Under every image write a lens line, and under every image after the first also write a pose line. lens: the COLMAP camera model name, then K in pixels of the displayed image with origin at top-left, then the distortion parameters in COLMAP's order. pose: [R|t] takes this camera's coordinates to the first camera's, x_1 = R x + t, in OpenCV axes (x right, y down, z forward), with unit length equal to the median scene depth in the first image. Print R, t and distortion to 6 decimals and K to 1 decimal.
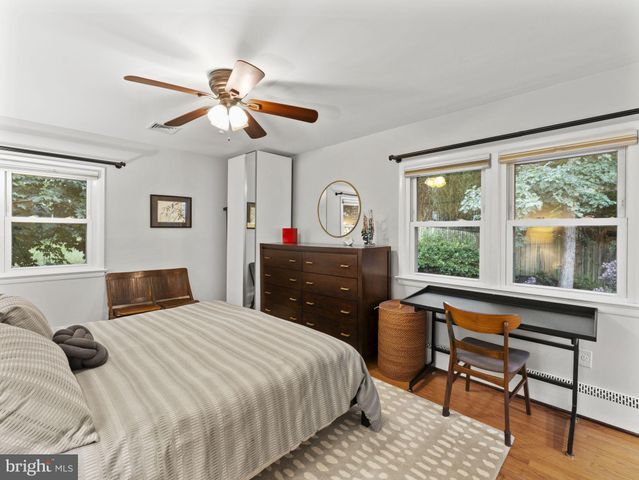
lens RADIAL K [[293.1, 0, 320.7], [0, 293.1, 232.0], [0, 0, 1]] dist [-0.000460, -0.000053]
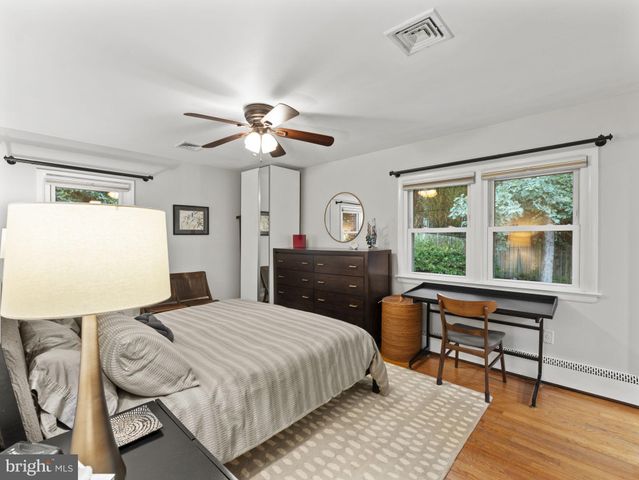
lens RADIAL K [[294.3, 0, 320.4], [0, 294.3, 241.1], [0, 0, 1]] dist [-0.001671, -0.000118]
pose [[0.999436, -0.006379, 0.032963, -0.098564], [0.006076, 0.999938, 0.009279, 0.002810], [-0.033020, -0.009073, 0.999413, -0.194371]]
